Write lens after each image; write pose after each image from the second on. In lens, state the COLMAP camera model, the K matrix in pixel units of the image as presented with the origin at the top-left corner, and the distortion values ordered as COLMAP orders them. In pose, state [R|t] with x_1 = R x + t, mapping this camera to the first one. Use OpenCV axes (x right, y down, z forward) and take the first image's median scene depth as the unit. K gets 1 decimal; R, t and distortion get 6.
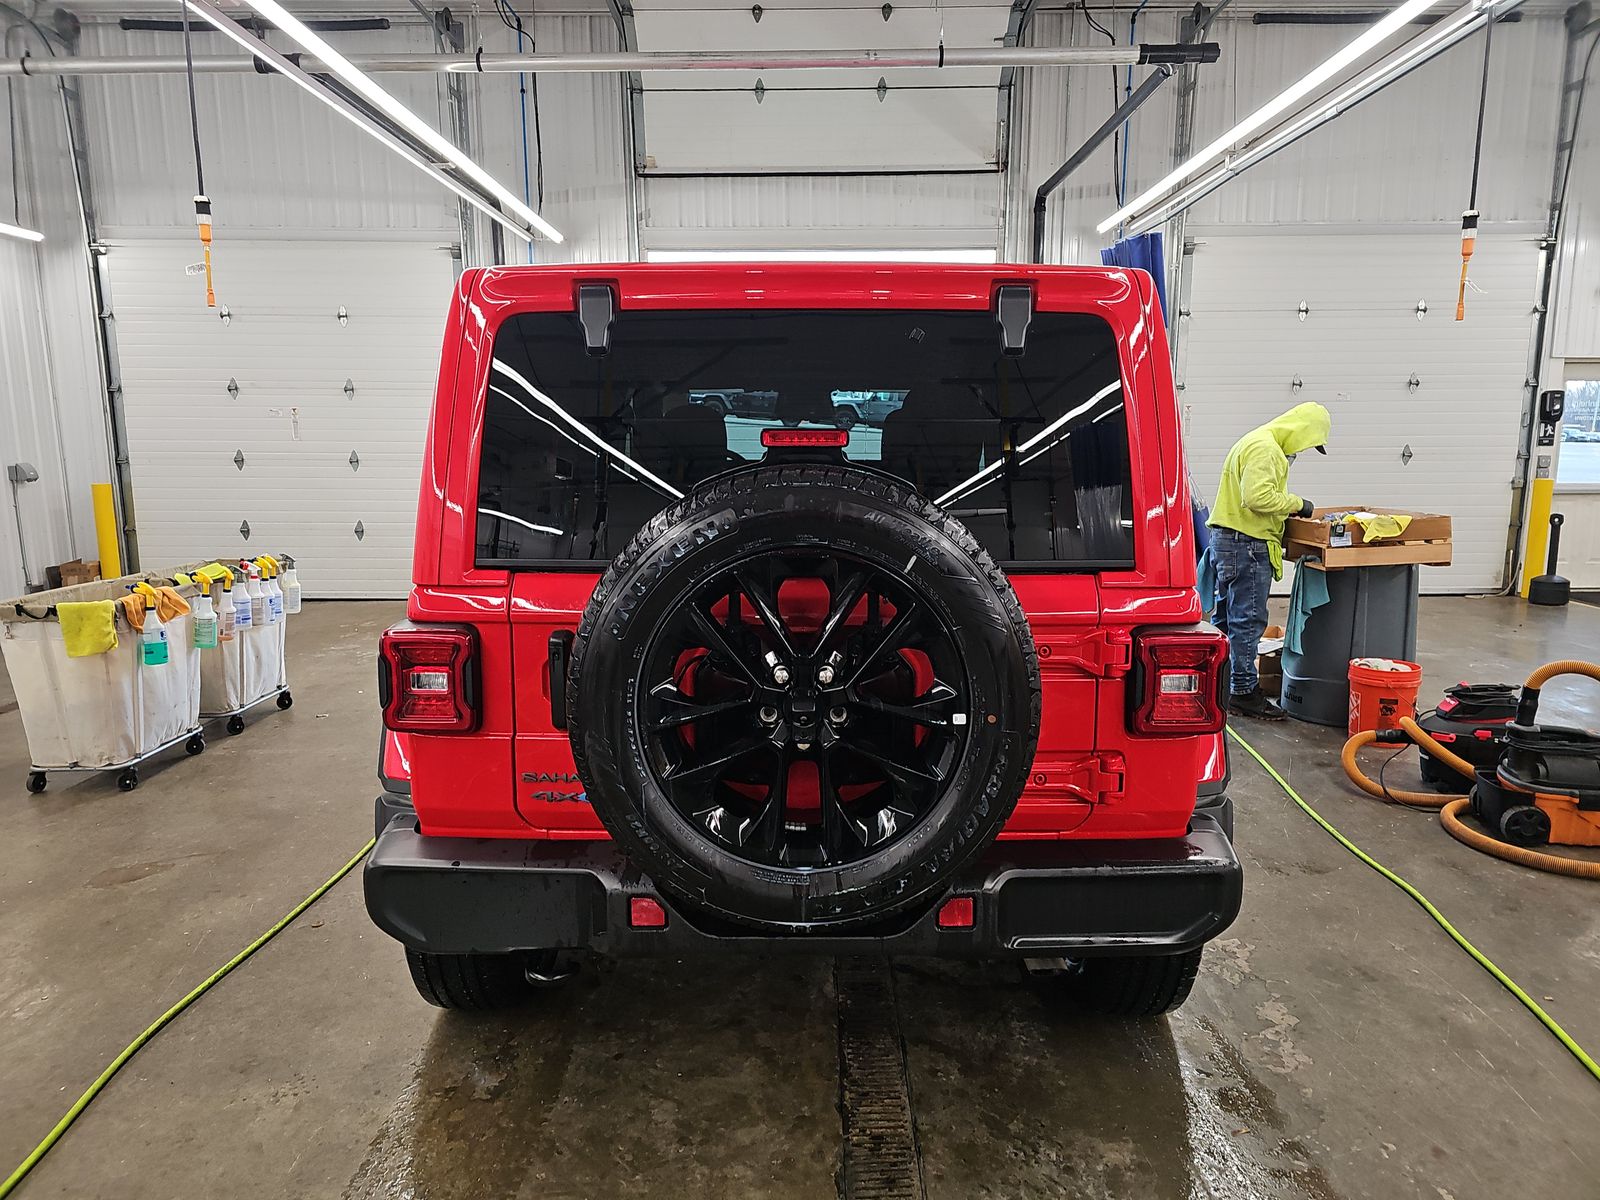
lens RADIAL K [[1053.2, 0, 806.0], [0, 1053.2, 602.5], [0, 0, 1]] dist [0.041138, -0.032824]
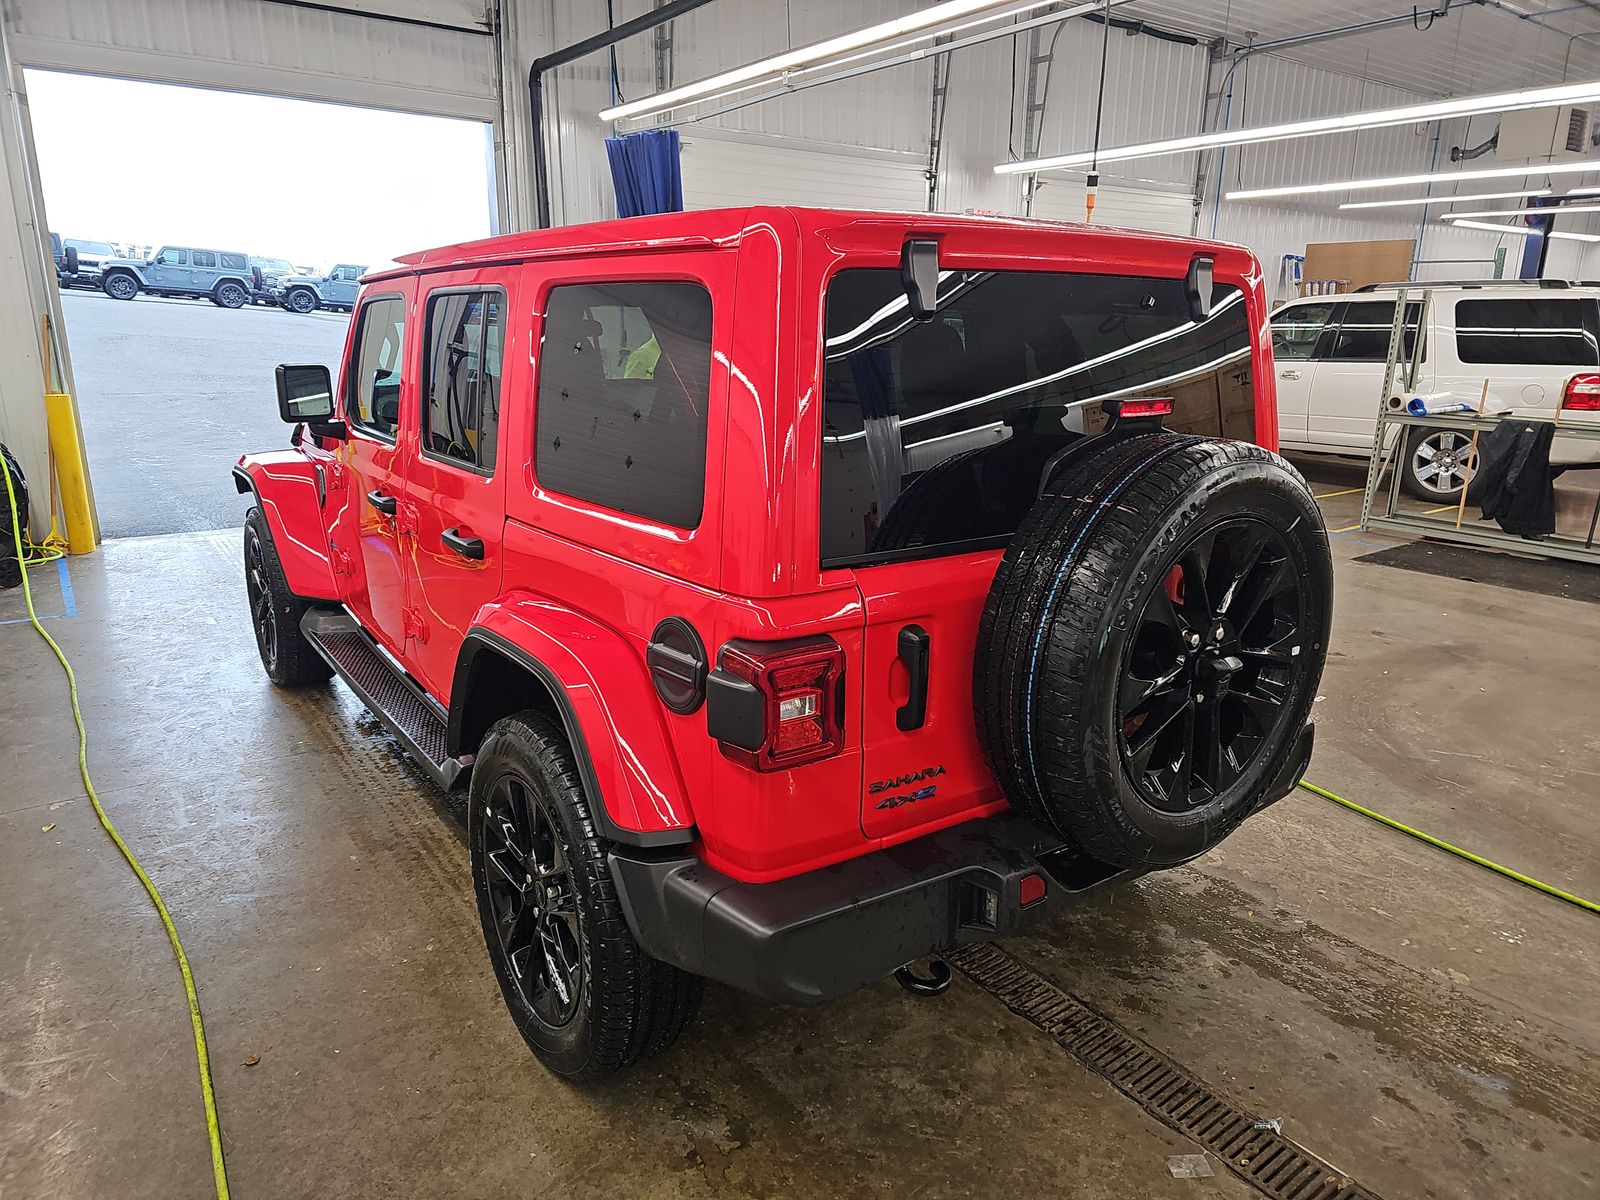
lens RADIAL K [[1053.2, 0, 805.0], [0, 1053.2, 598.2], [0, 0, 1]] dist [0.041138, -0.032824]
pose [[0.804828, -0.140894, 0.576542, -0.293271], [0.077313, 0.988025, 0.133525, -0.044491], [-0.588451, -0.062890, 0.806084, 0.111777]]
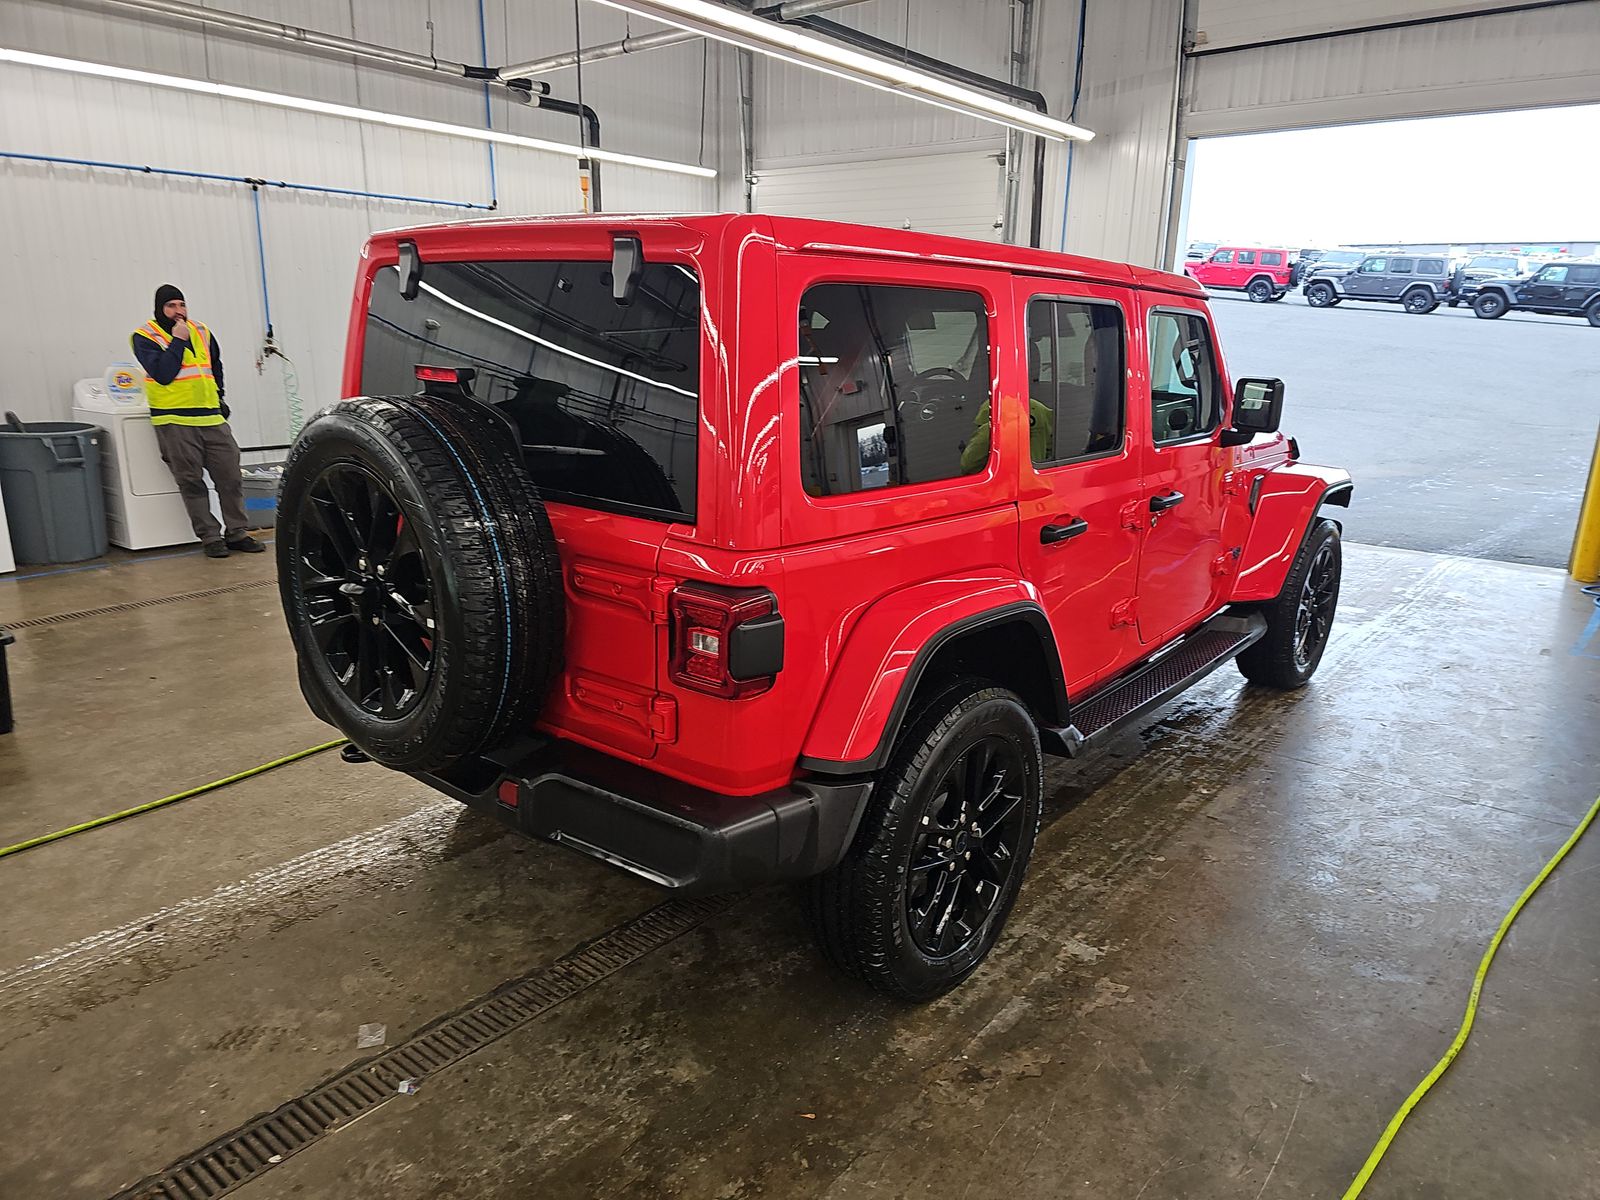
lens RADIAL K [[1053.2, 0, 808.7], [0, 1053.2, 595.4], [0, 0, 1]] dist [0.041138, -0.032824]
pose [[0.771249, 0.176888, -0.611462, 0.362502], [-0.121487, 0.983859, 0.131383, -0.038826], [0.624833, -0.027045, 0.780290, 0.101194]]
